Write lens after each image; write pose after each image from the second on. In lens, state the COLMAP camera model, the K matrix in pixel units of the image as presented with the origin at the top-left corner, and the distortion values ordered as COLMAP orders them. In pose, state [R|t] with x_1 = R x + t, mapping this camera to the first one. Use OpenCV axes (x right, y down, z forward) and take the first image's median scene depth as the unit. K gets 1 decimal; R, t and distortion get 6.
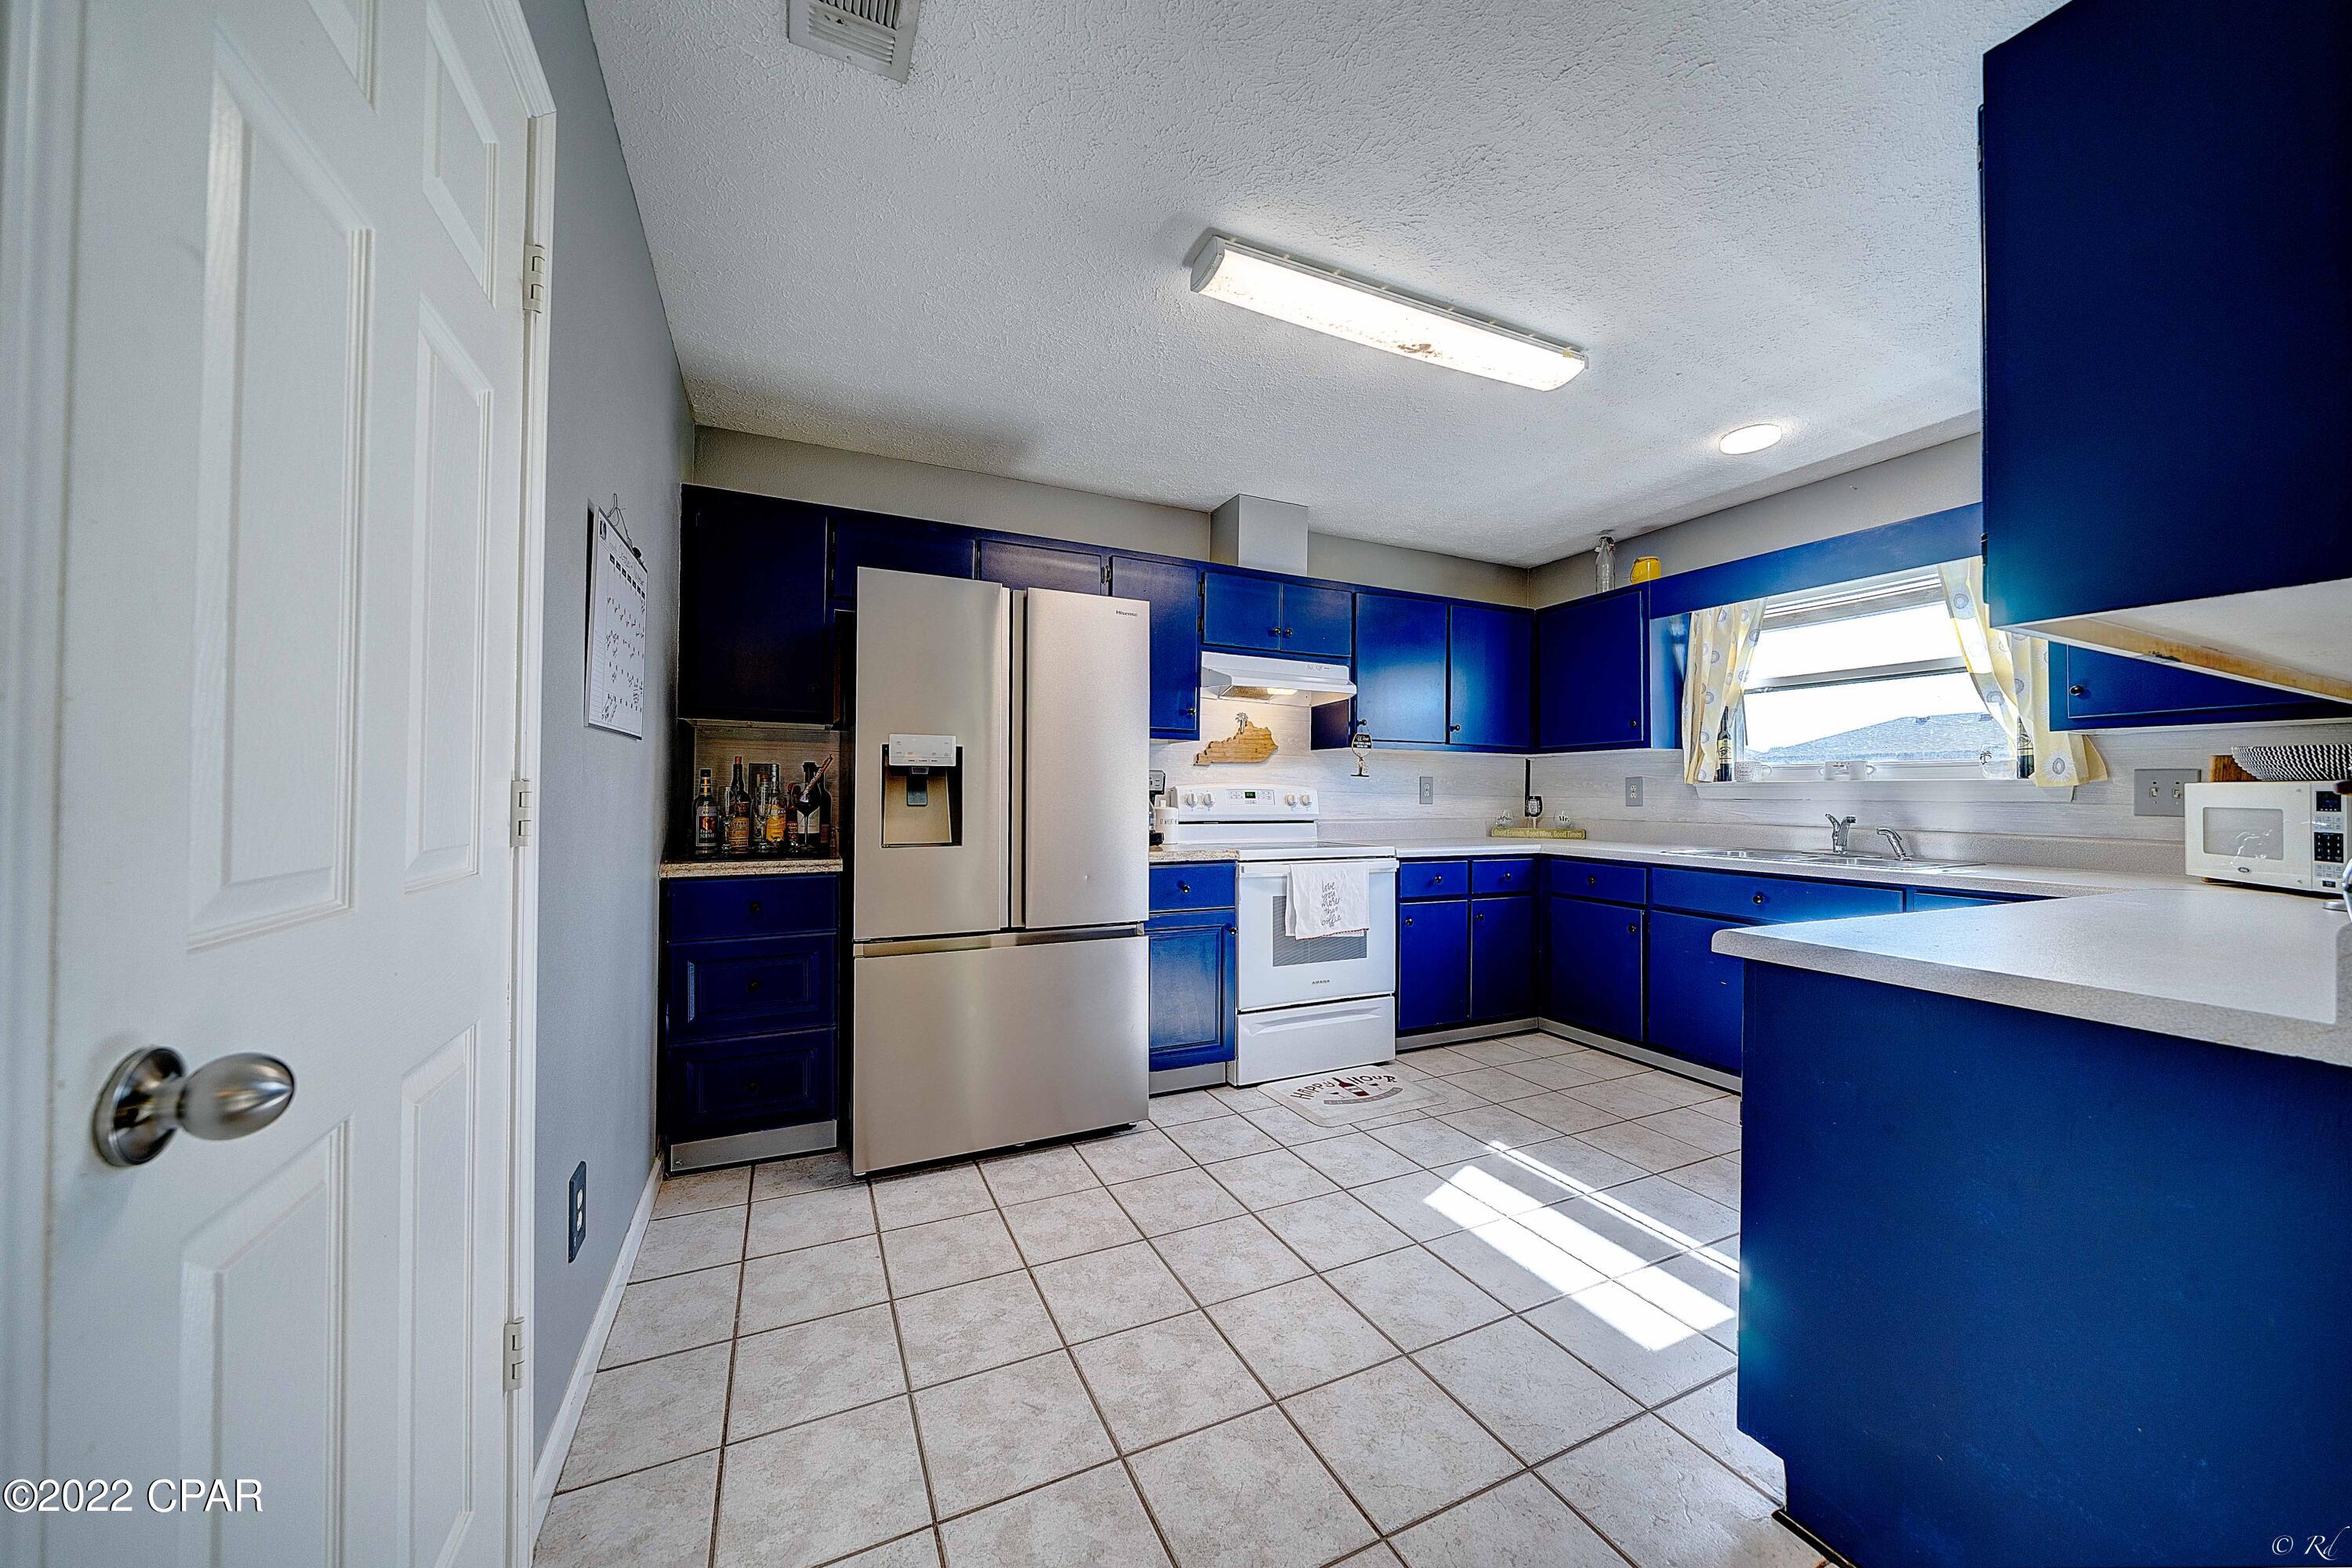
lens RADIAL K [[811.2, 0, 1189.7], [0, 811.2, 783.2], [0, 0, 1]] dist [-0.002297, -0.000139]
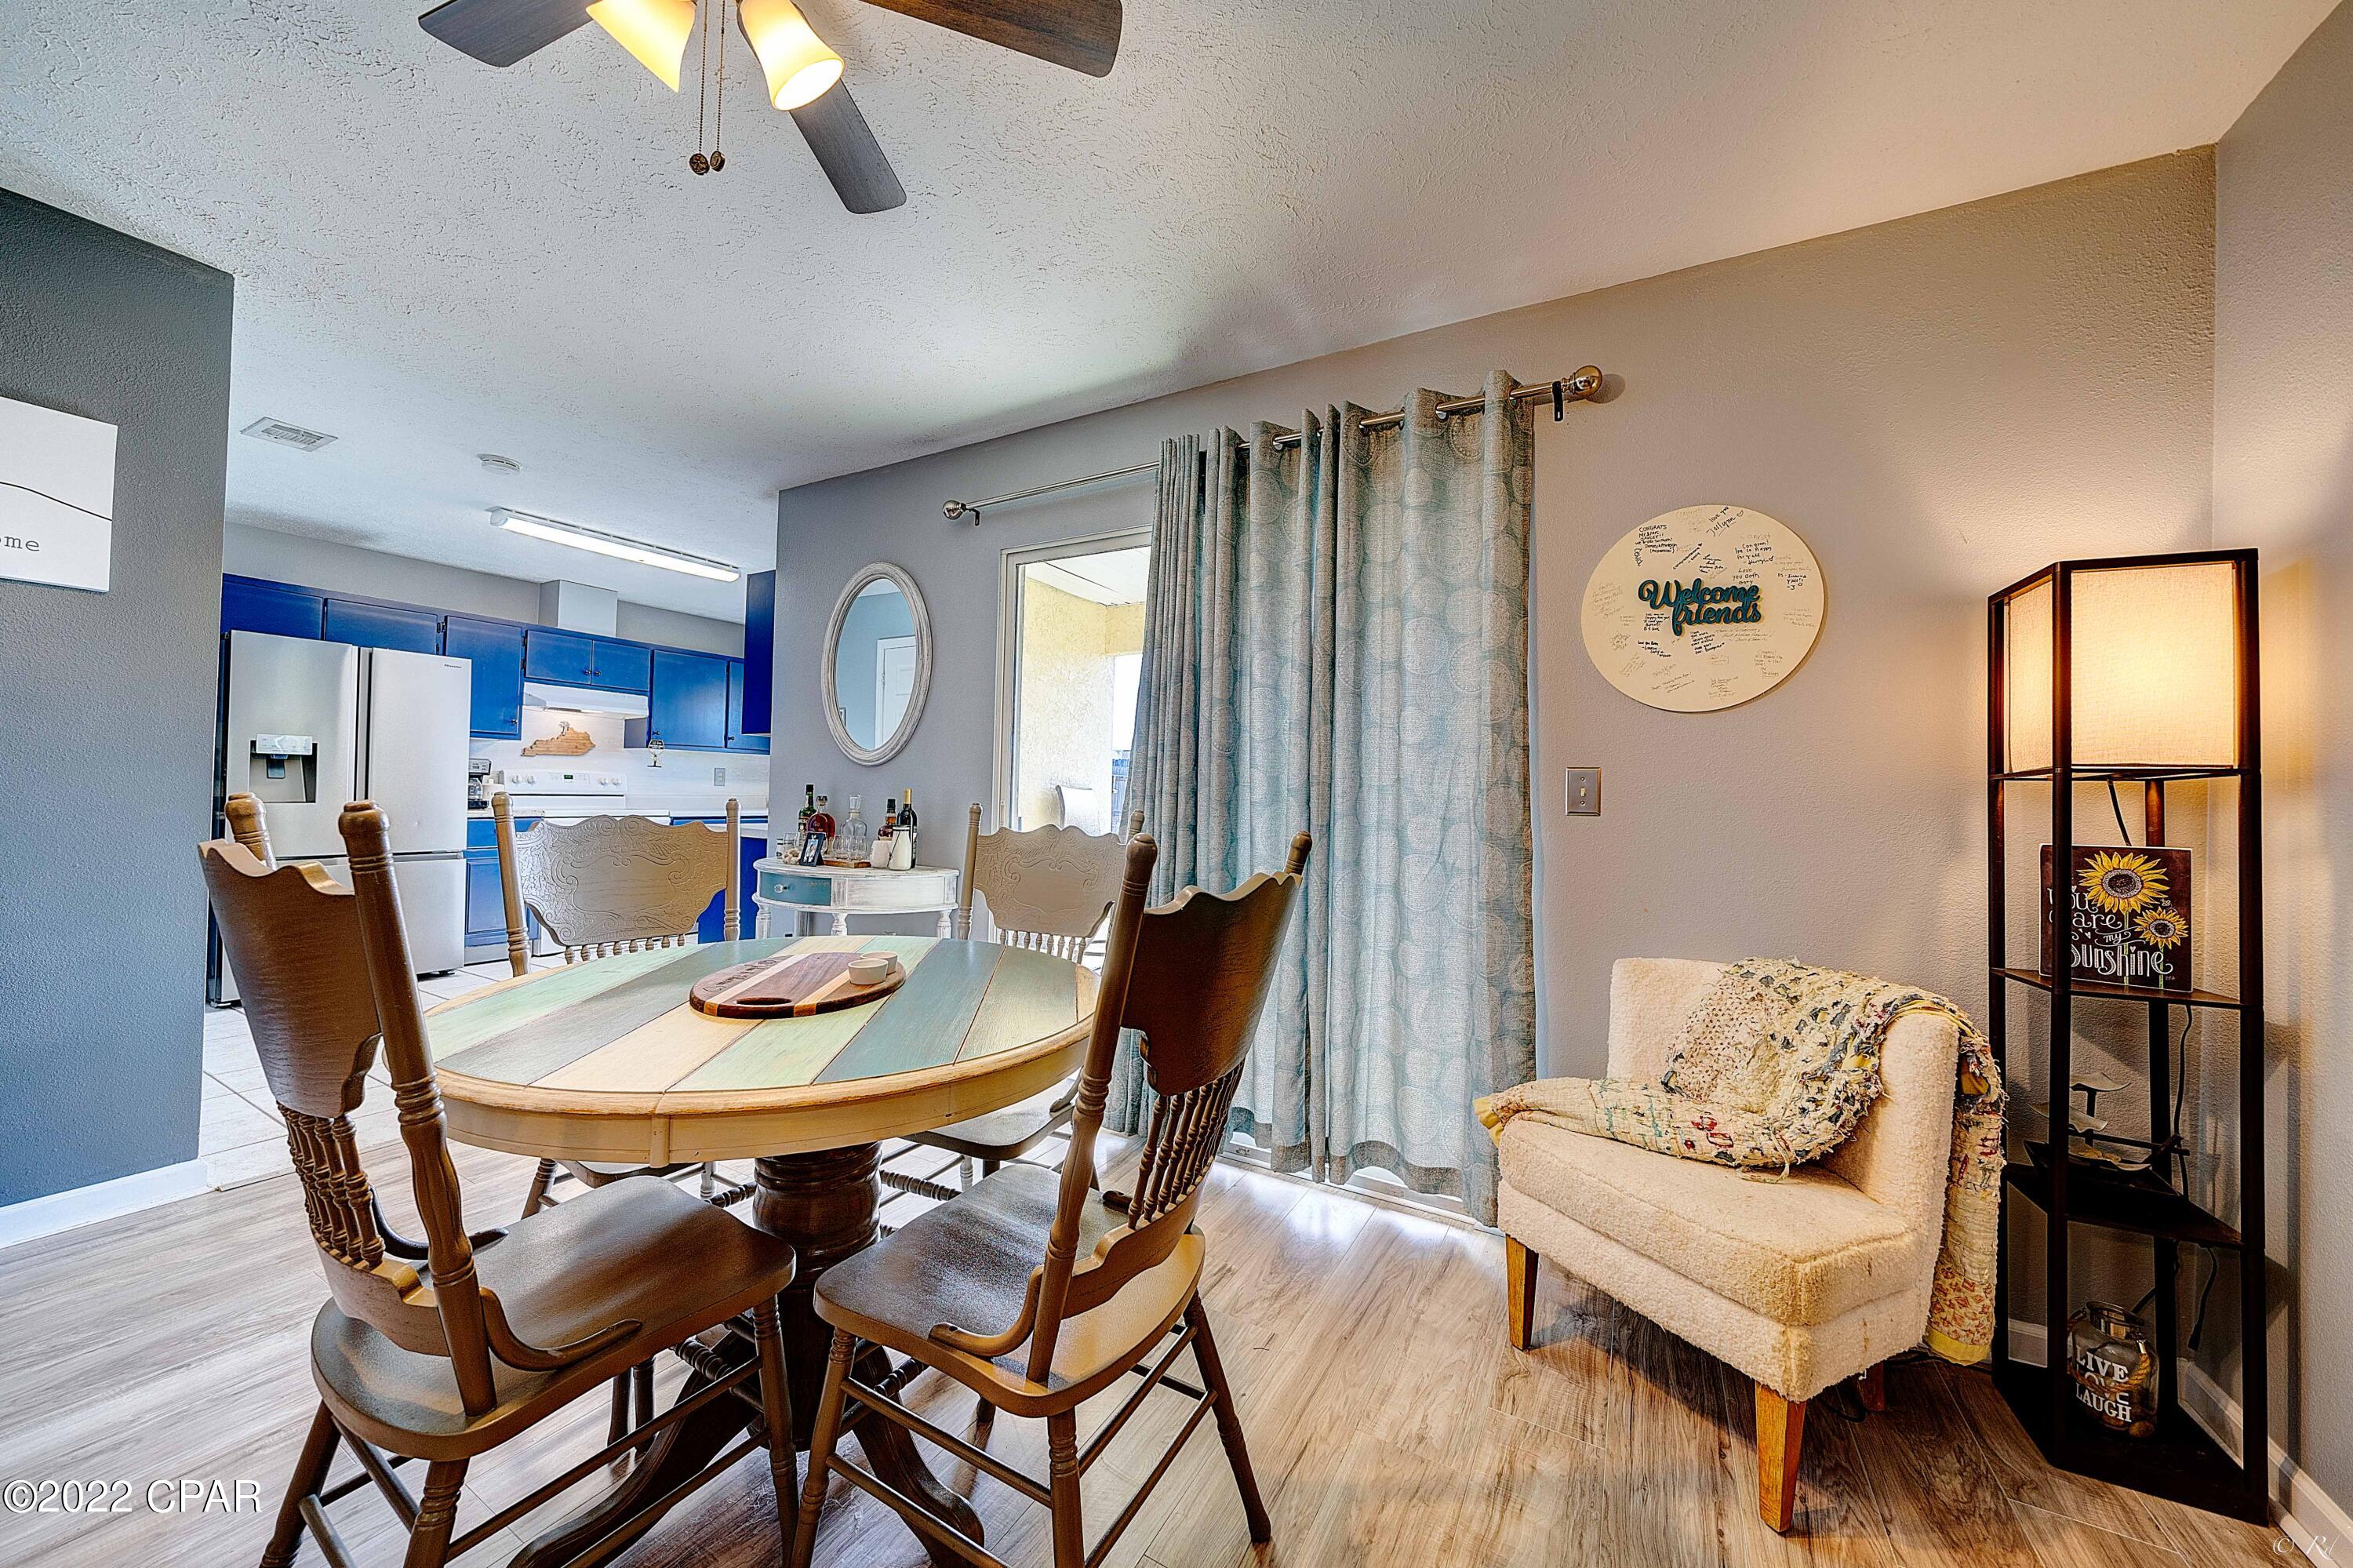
lens RADIAL K [[811.6, 0, 1164.8], [0, 811.6, 775.9], [0, 0, 1]] dist [-0.002297, -0.000139]
pose [[0.825300, 0.021860, 0.564271, 0.143328], [-0.022333, 0.999732, -0.006065, -0.003623], [-0.564252, -0.007596, 0.825567, -0.883345]]
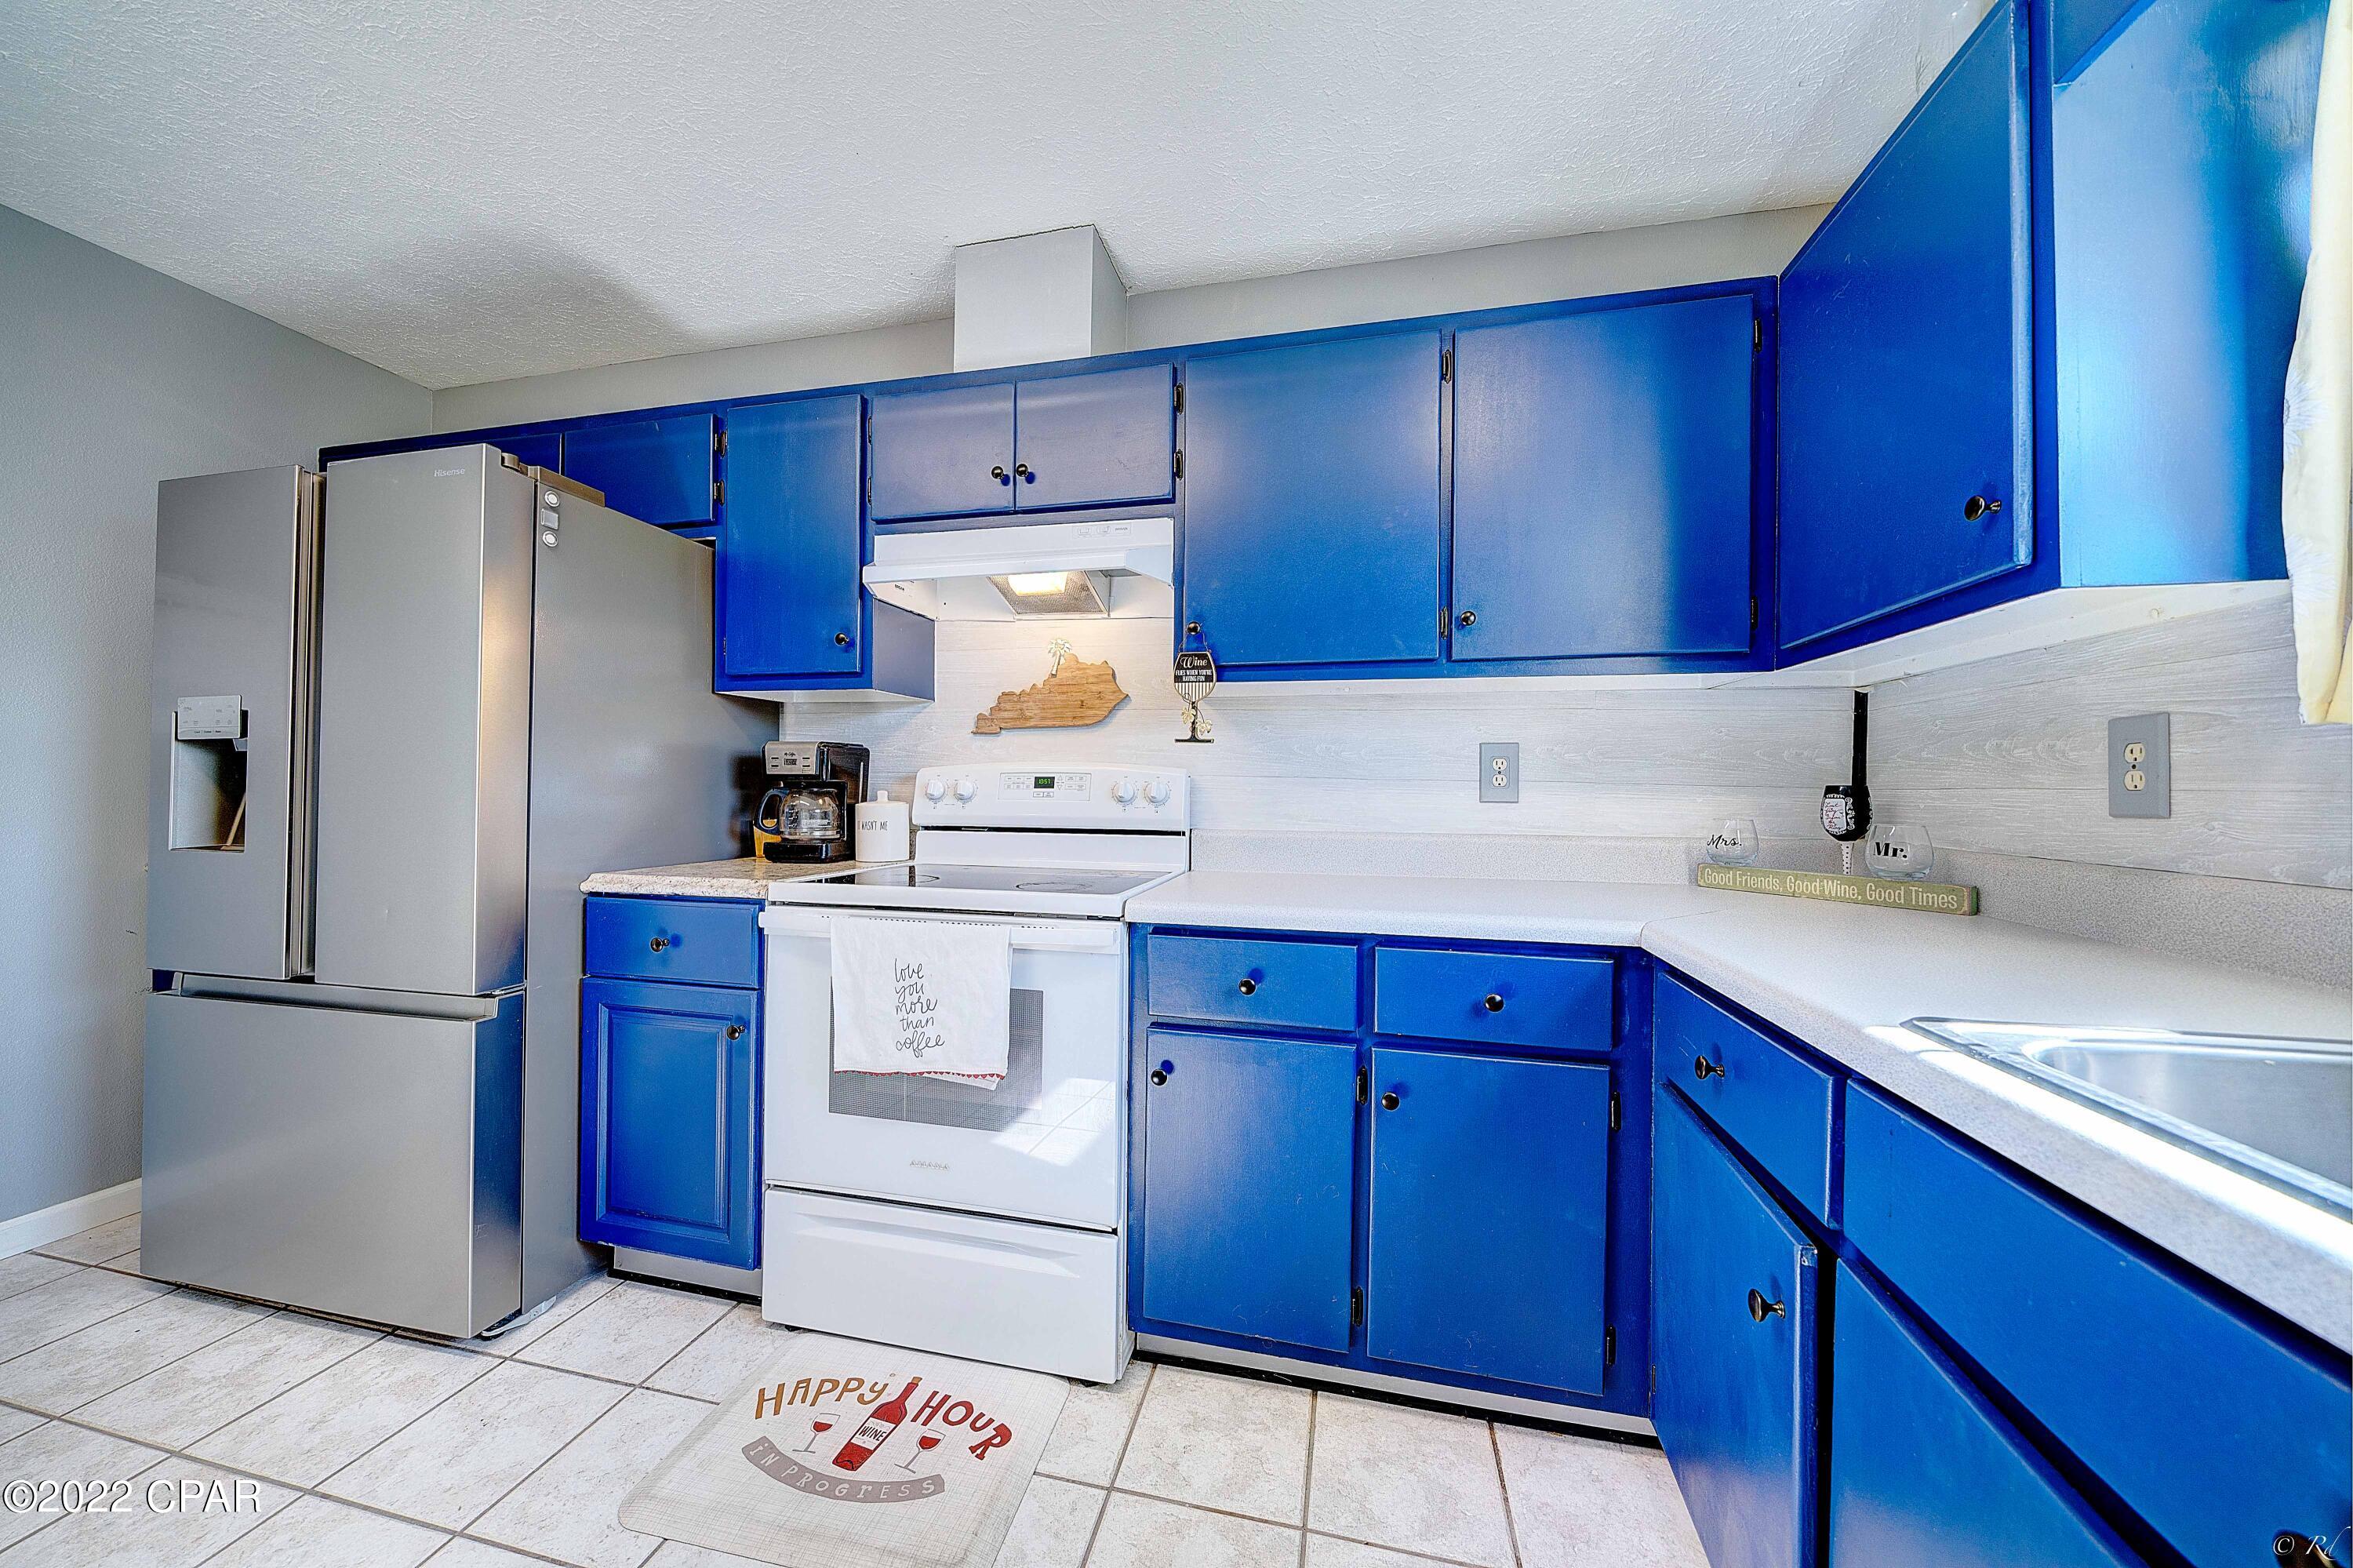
lens RADIAL K [[811.6, 0, 1176.3], [0, 811.6, 785.0], [0, 0, 1]] dist [-0.002297, -0.000139]
pose [[0.781708, -0.004536, -0.623628, 0.514617], [0.006619, 0.999978, 0.001023, 0.016398], [0.623610, -0.004927, 0.781720, 0.634395]]
